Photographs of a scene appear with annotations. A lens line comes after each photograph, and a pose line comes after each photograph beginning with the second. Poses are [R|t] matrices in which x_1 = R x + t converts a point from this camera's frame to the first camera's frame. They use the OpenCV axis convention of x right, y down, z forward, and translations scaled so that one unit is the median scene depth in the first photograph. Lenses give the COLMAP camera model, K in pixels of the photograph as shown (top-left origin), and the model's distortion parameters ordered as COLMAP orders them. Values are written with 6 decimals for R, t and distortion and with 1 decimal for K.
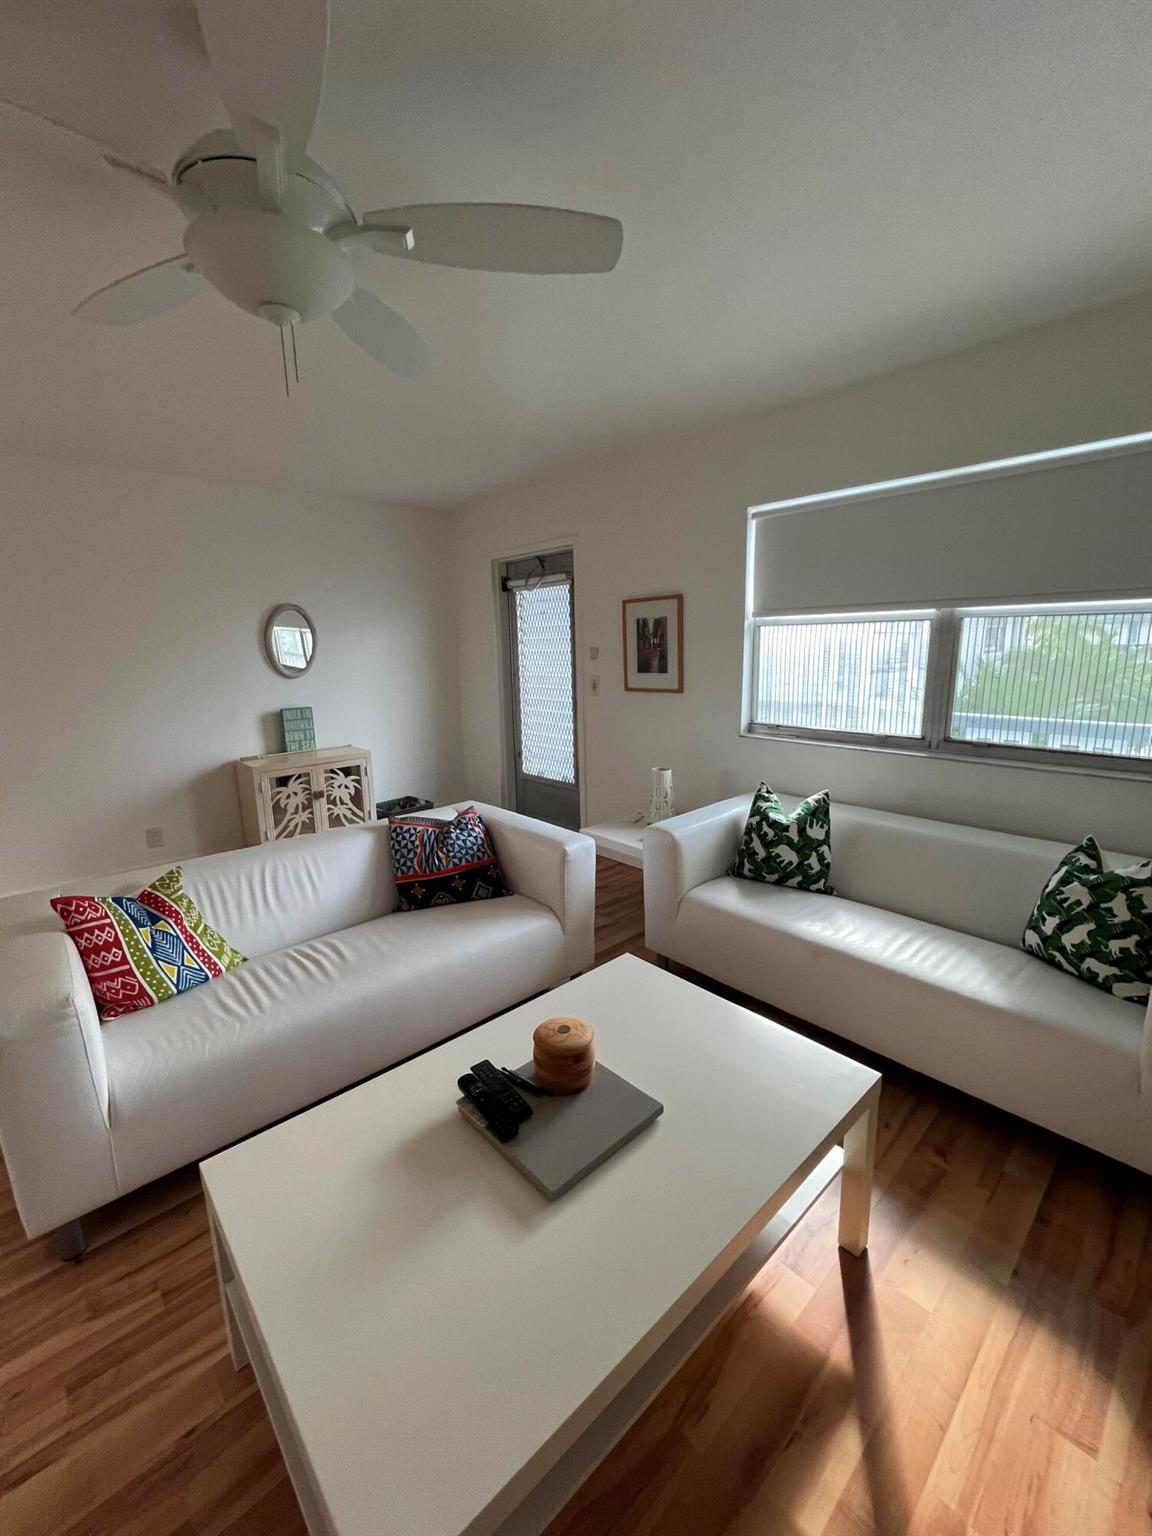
lens RADIAL K [[622.8, 0, 575.1], [0, 622.8, 767.3], [0, 0, 1]] dist [-0.003800, 0.000450]
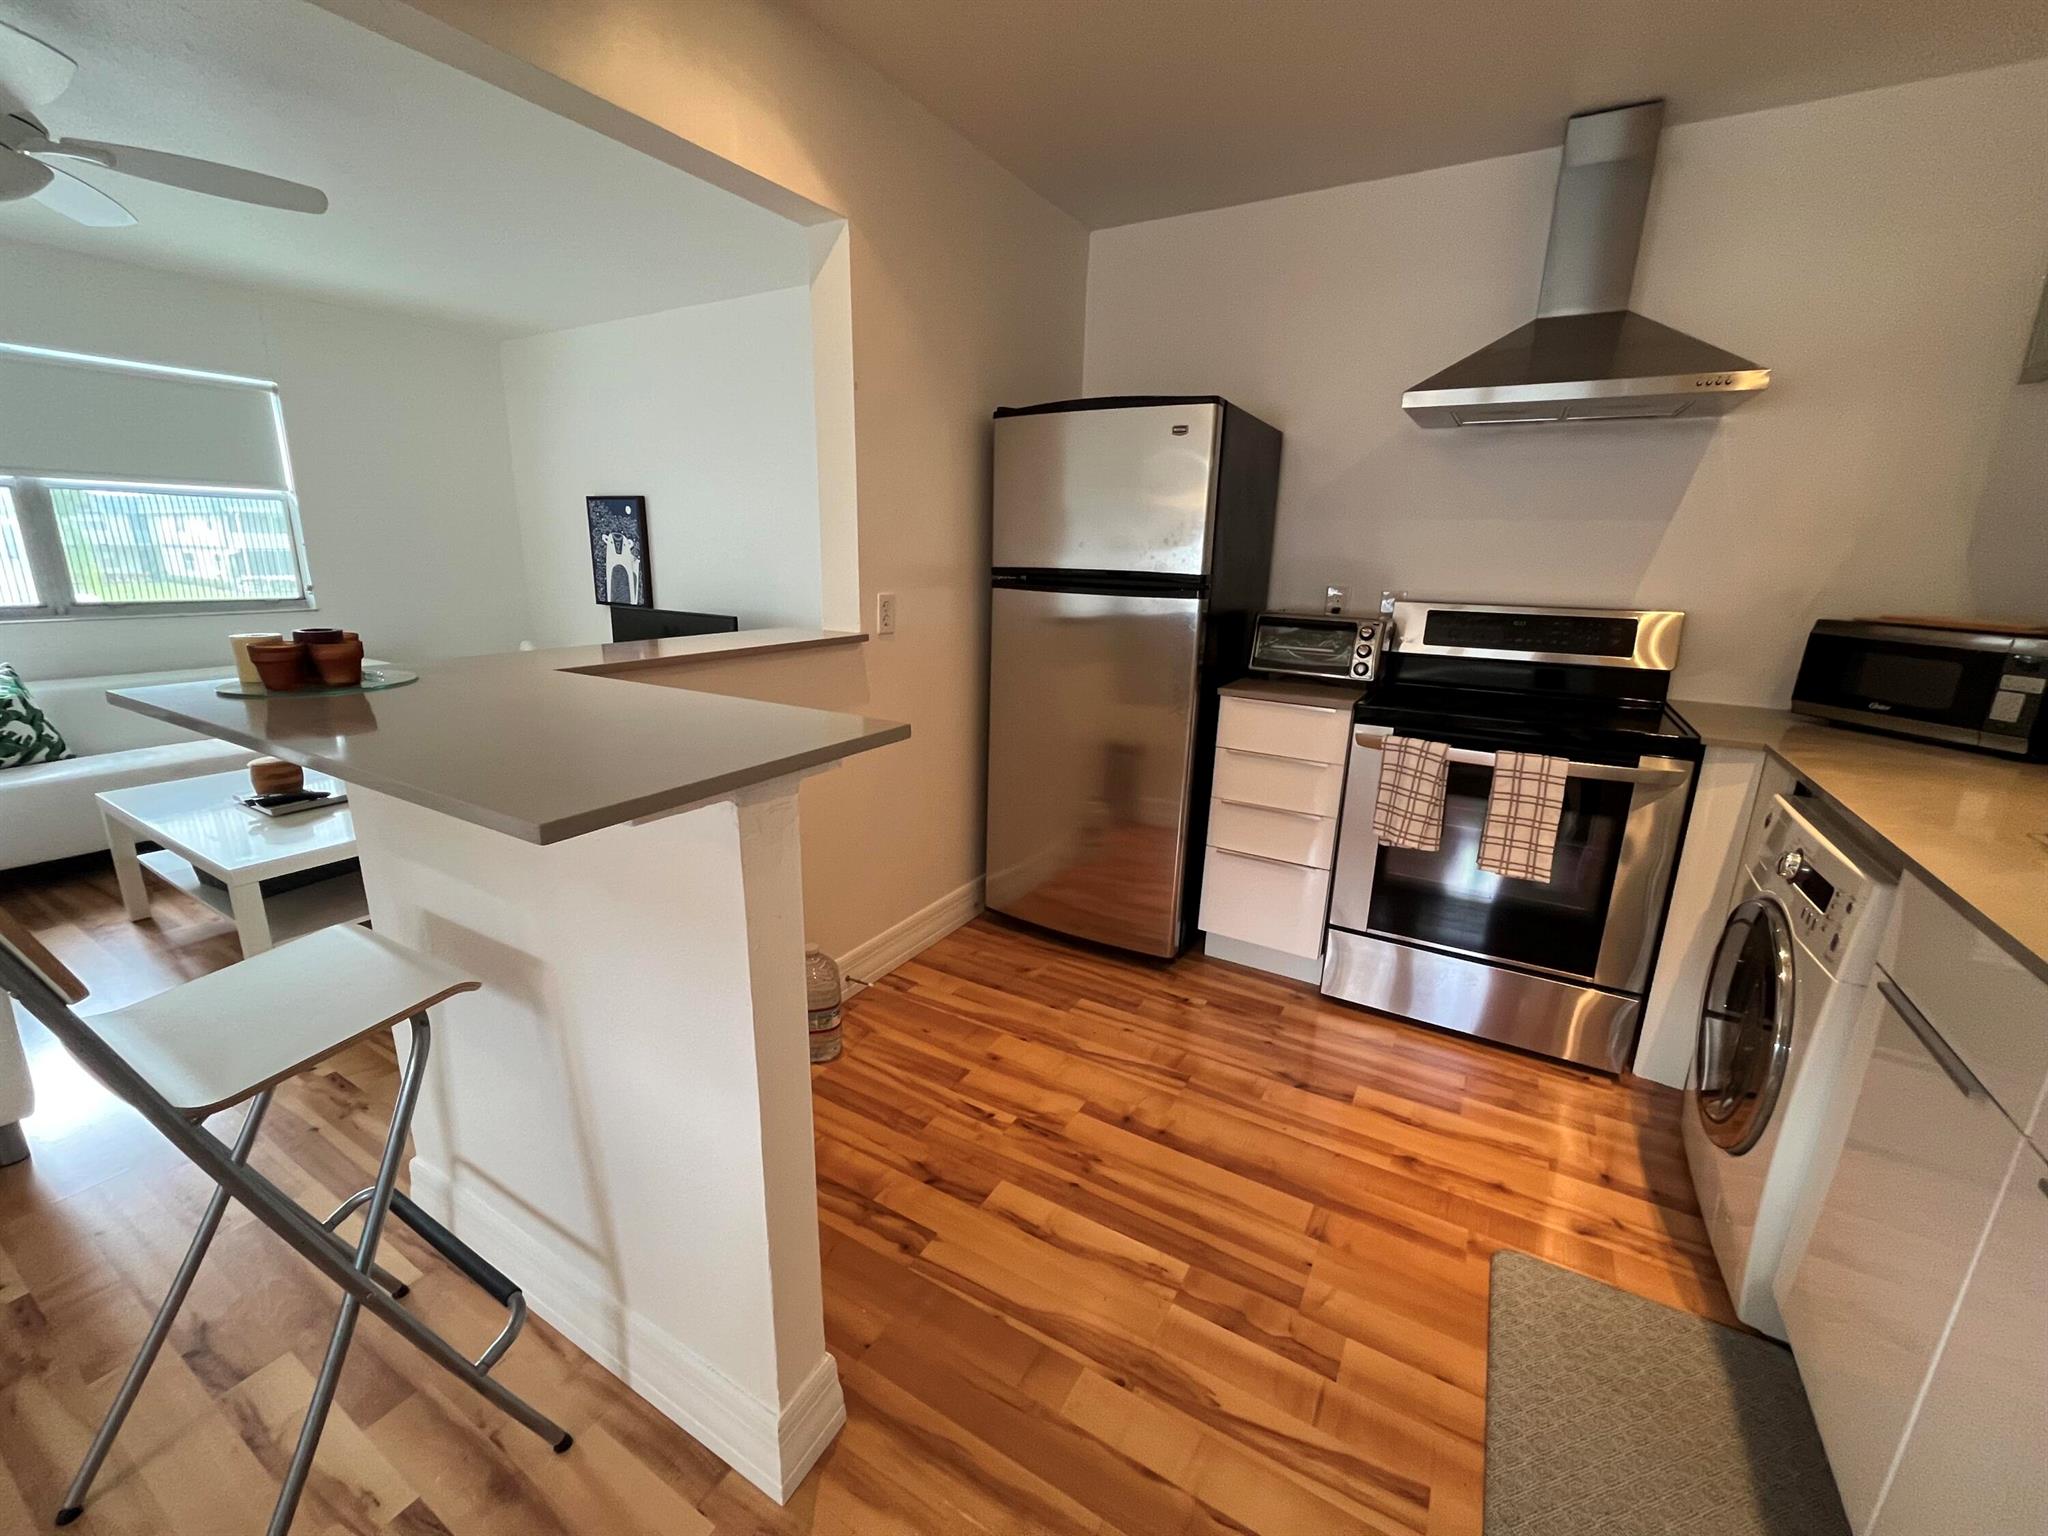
lens RADIAL K [[830.4, 0, 1021.4], [0, 830.4, 768.1], [0, 0, 1]] dist [-0.003800, 0.000450]
pose [[-0.291193, -0.231089, 0.928334, -1.287729], [0.170522, 0.942309, 0.288056, 0.091354], [-0.941344, 0.242181, -0.234988, -0.129545]]
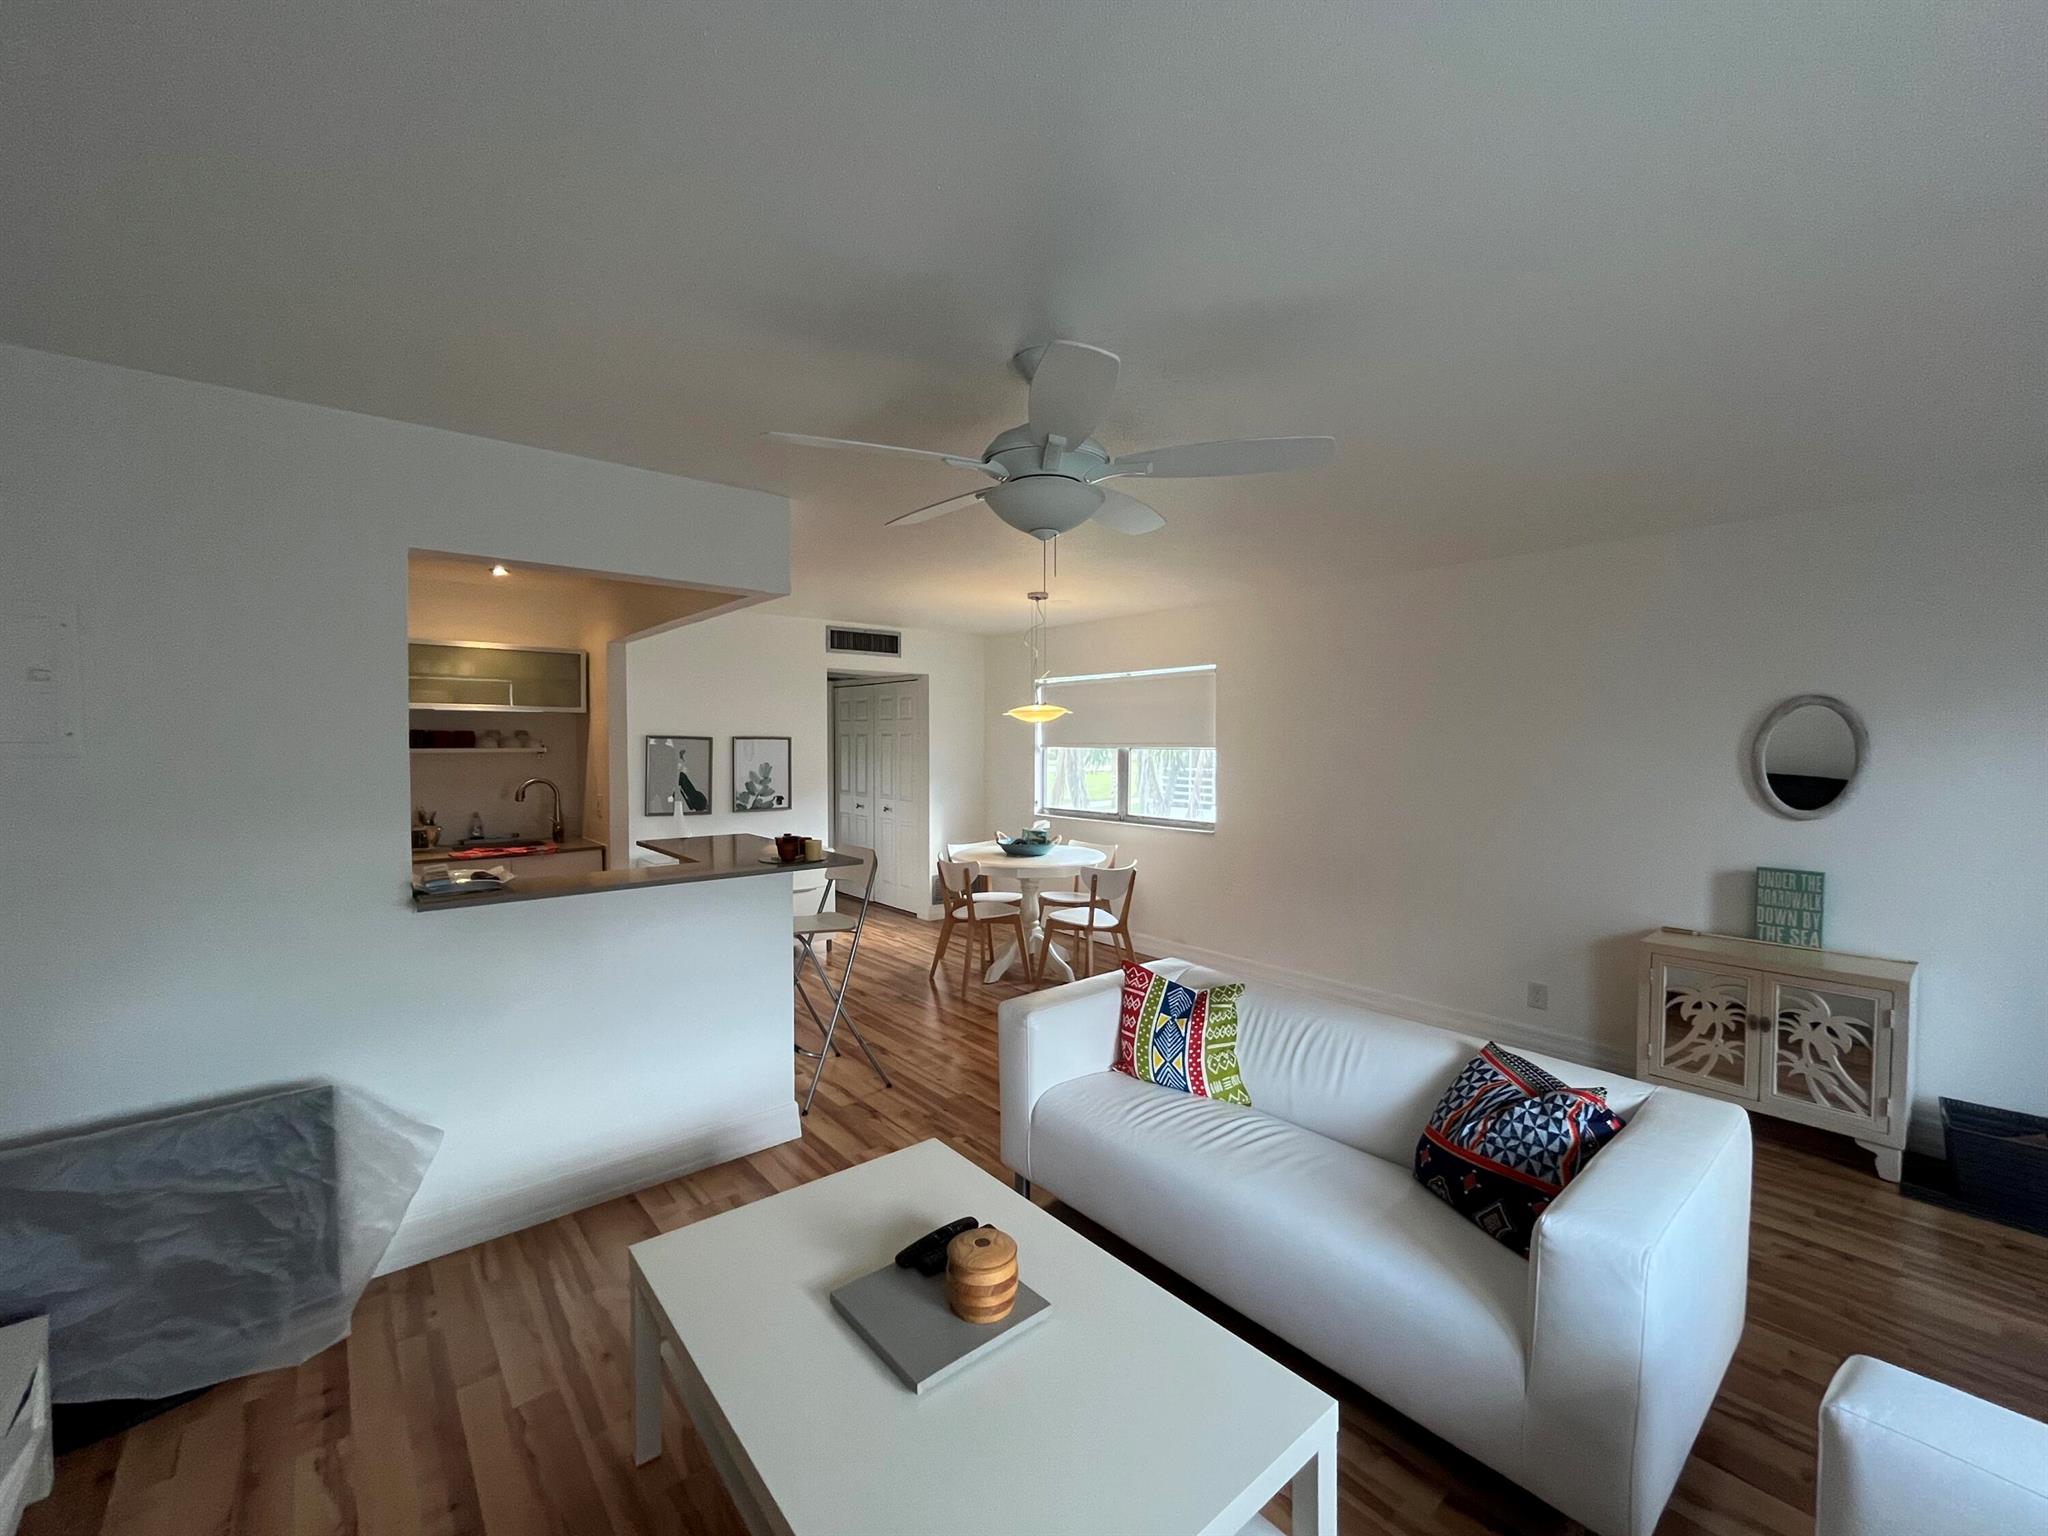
lens RADIAL K [[830.4, 0, 1023.4], [0, 830.4, 766.2], [0, 0, 1]] dist [-0.003800, 0.000450]
pose [[-0.037315, 0.052137, -0.997943, 0.578666], [-0.194220, 0.979217, 0.058421, -0.161454], [0.980248, 0.196000, -0.026414, 0.503619]]
